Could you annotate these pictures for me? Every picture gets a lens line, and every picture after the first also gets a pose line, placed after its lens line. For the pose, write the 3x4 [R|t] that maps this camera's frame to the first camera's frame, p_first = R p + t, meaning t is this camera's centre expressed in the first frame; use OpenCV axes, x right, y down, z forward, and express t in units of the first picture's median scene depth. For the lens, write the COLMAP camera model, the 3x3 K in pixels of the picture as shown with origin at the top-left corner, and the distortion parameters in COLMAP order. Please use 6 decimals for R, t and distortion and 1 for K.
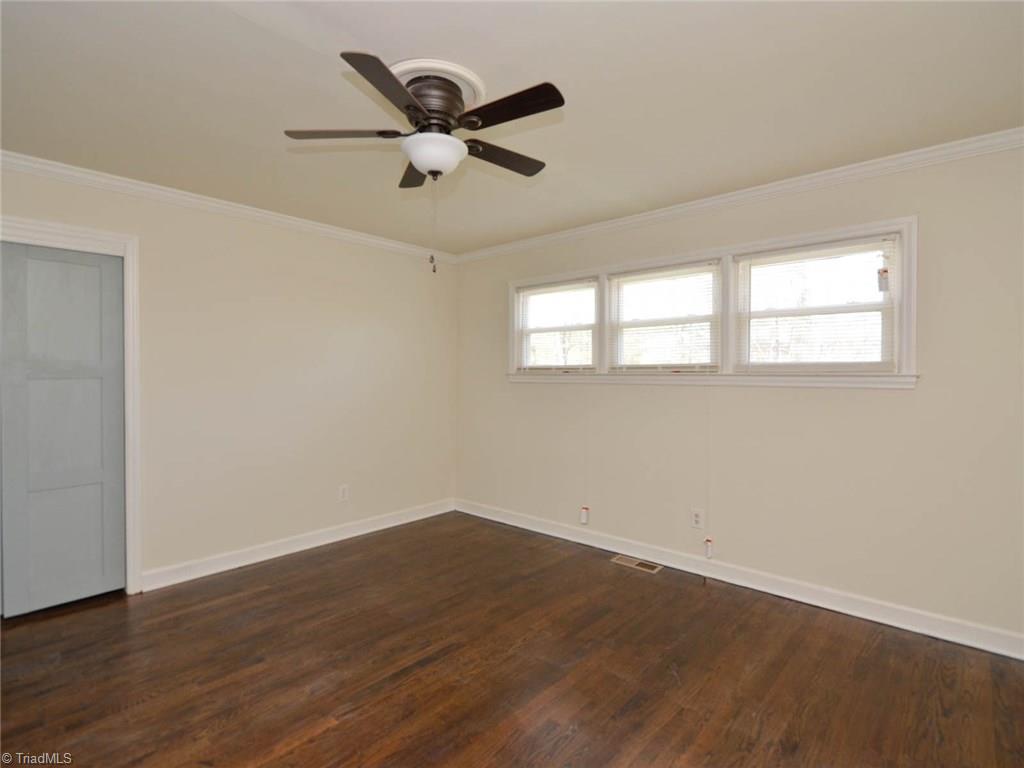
lens RADIAL K [[510.2, 0, 512.6], [0, 510.2, 374.7], [0, 0, 1]] dist [0.012520, -0.013085]
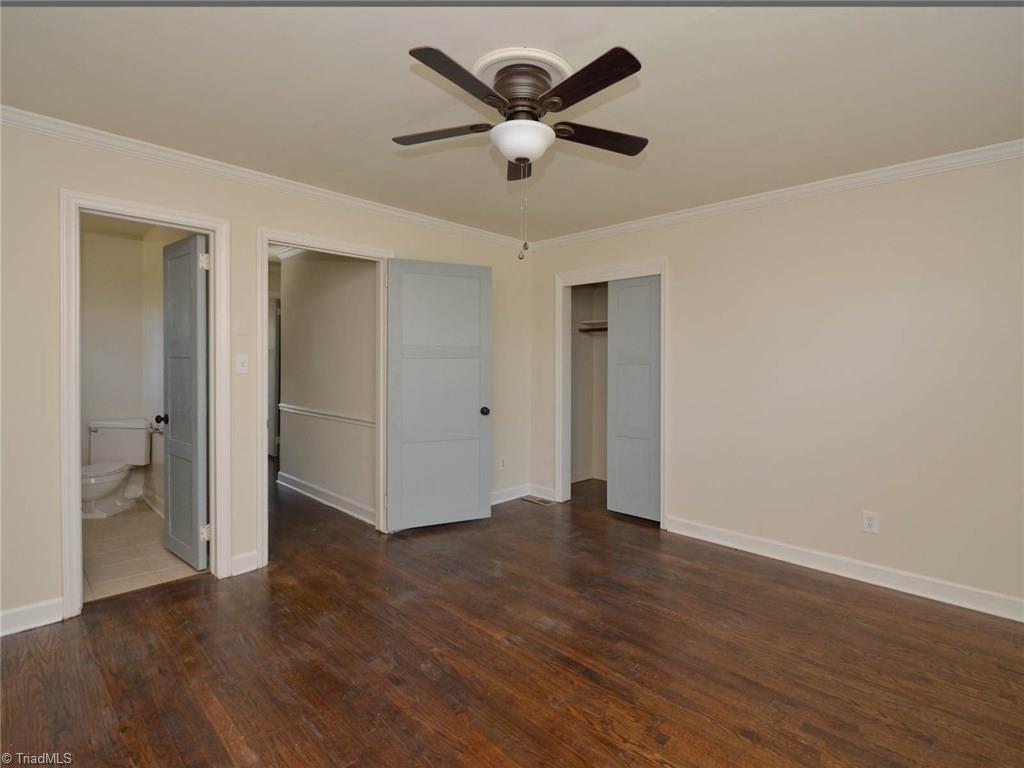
lens RADIAL K [[510.2, 0, 512.6], [0, 510.2, 374.7], [0, 0, 1]] dist [0.012520, -0.013085]
pose [[-0.044351, 0.033012, -0.998470, 0.683959], [-0.002347, 0.999448, 0.033149, 0.000329], [0.999013, 0.003814, -0.044249, 0.852348]]
